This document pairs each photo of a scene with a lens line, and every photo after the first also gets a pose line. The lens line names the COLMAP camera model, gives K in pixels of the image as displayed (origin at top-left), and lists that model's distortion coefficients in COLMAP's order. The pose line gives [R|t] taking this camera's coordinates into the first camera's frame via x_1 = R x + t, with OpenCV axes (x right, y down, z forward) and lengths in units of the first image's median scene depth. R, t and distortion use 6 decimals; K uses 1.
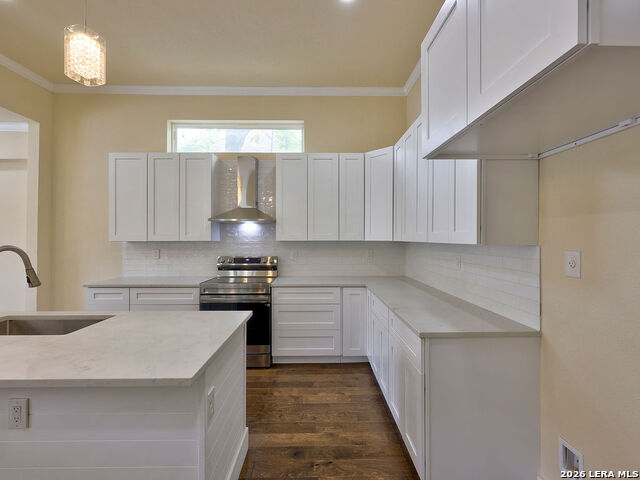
lens RADIAL K [[299.9, 0, 323.2], [0, 299.9, 236.5], [0, 0, 1]] dist [-0.001816, -0.000222]
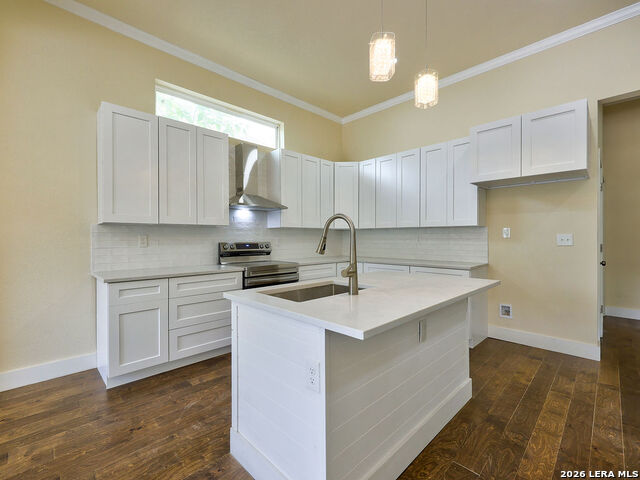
lens RADIAL K [[291.0, 0, 320.3], [0, 291.0, 238.8], [0, 0, 1]] dist [-0.000455, 0.000595]
pose [[0.721826, -0.006300, 0.692045, -0.783525], [0.000329, 0.999962, 0.008760, 0.047602], [-0.692074, -0.006096, 0.721801, 0.113337]]
